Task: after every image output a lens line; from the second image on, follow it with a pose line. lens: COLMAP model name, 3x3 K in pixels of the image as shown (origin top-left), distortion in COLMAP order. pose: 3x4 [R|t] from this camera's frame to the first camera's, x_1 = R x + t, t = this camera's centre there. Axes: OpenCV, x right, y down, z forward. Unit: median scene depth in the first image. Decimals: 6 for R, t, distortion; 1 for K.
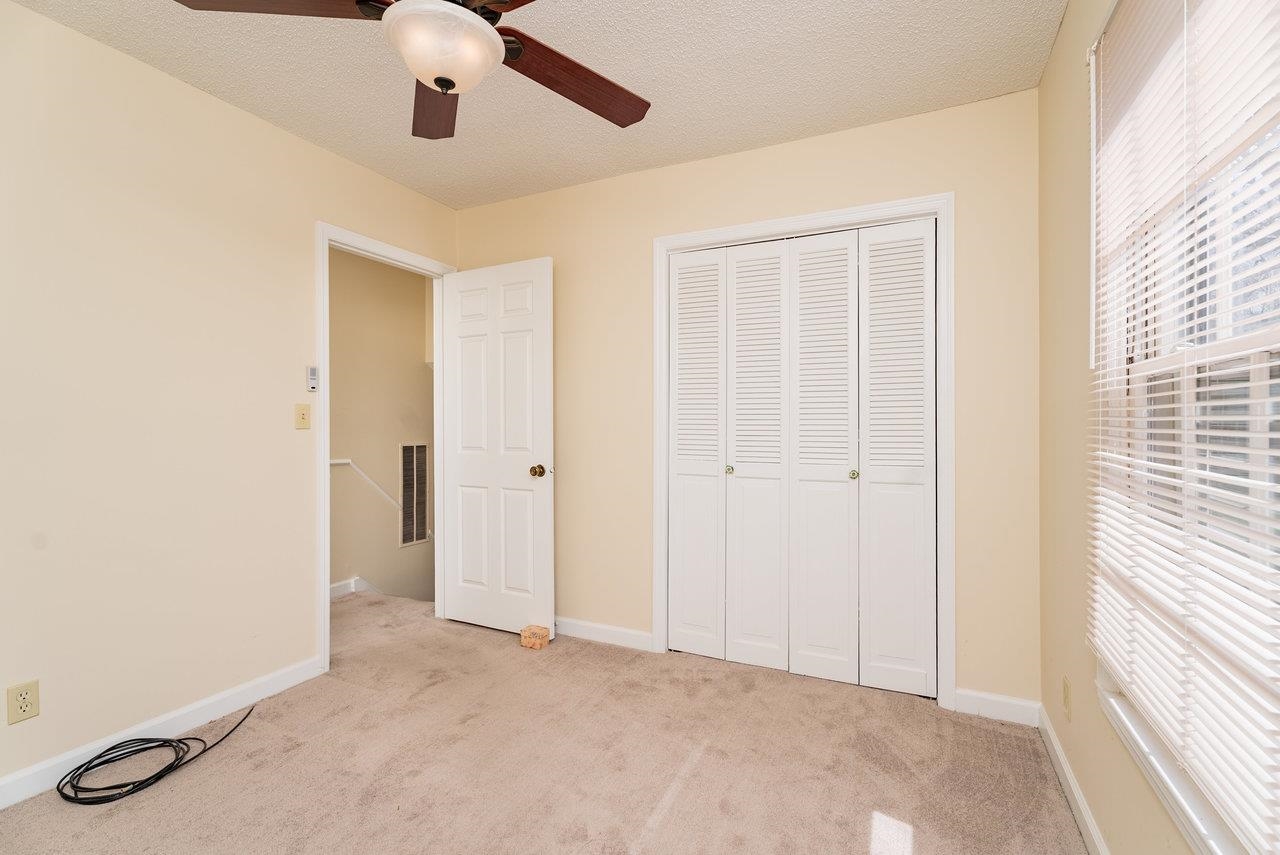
lens RADIAL K [[573.4, 0, 631.4], [0, 573.4, 423.4], [0, 0, 1]] dist [-0.003321, 0.003271]
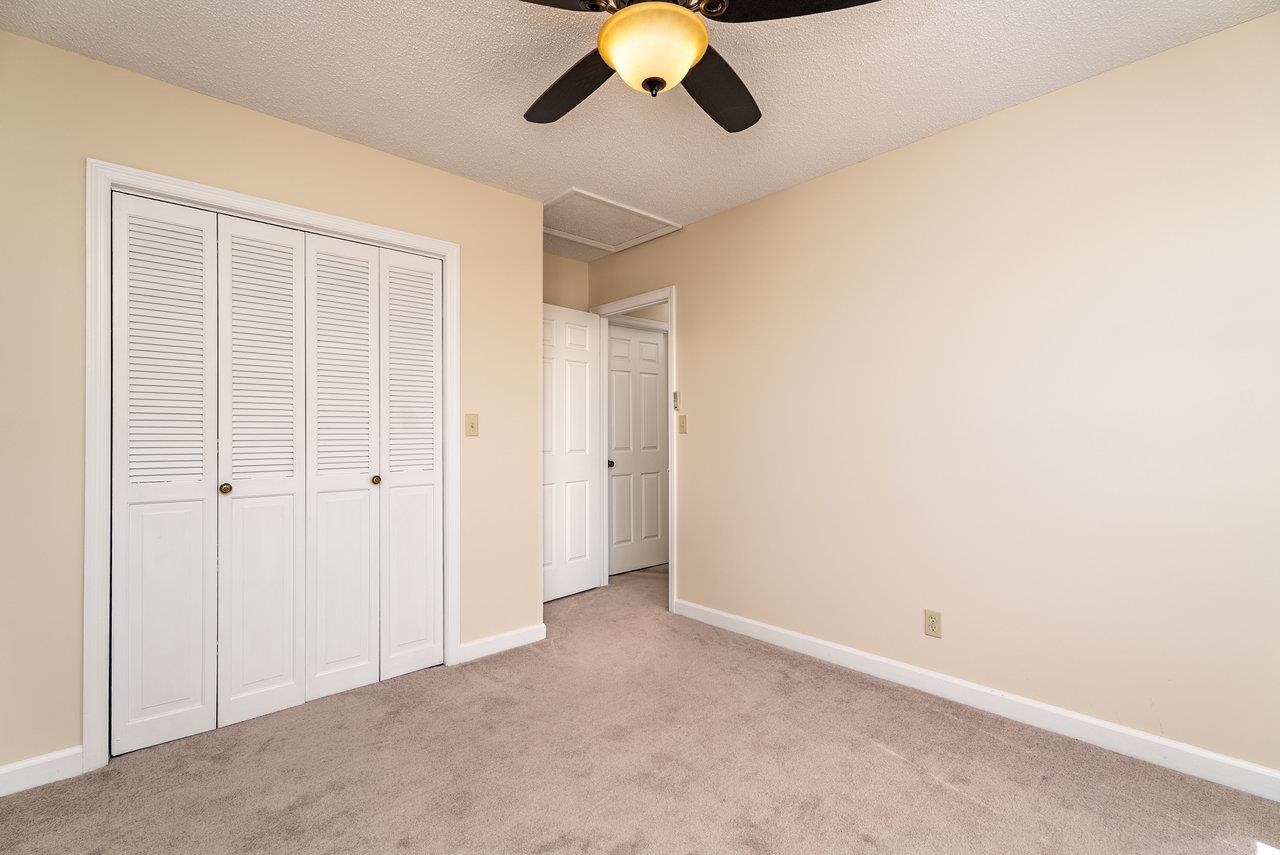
lens RADIAL K [[573.4, 0, 632.6], [0, 573.4, 433.0], [0, 0, 1]] dist [-0.003321, 0.003271]
pose [[0.375426, 0.001046, 0.926852, -0.406230], [0.001669, 0.999997, -0.001805, 0.004160], [-0.926851, 0.002225, 0.375423, 0.176075]]
